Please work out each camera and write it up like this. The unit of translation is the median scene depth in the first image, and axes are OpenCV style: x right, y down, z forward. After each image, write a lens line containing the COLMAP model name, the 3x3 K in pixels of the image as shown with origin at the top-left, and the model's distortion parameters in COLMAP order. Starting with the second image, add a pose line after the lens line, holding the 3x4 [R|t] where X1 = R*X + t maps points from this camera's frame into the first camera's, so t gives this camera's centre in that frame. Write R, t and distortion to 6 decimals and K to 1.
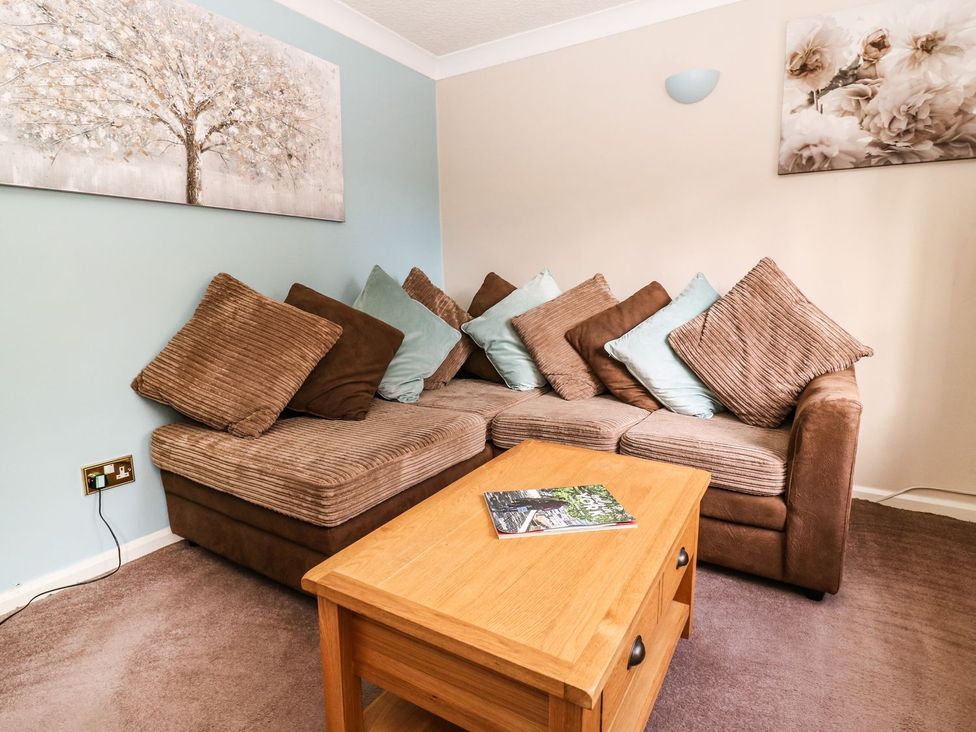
lens RADIAL K [[550.1, 0, 495.7], [0, 550.1, 360.0], [0, 0, 1]] dist [-0.015202, -0.003584]
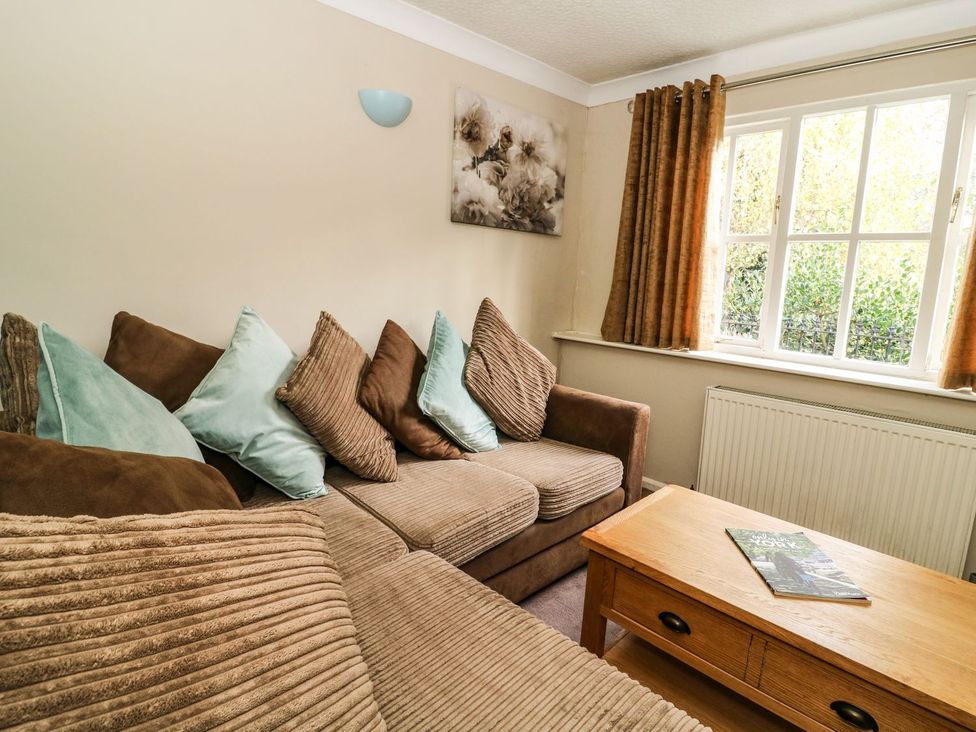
lens RADIAL K [[505.1, 0, 485.8], [0, 505.1, 359.8], [0, 0, 1]] dist [-0.004112, -0.000548]
pose [[0.240765, -0.137982, 0.960725, -0.542907], [0.109648, 0.987373, 0.114330, -0.178361], [-0.964370, 0.077815, 0.252854, 0.734881]]
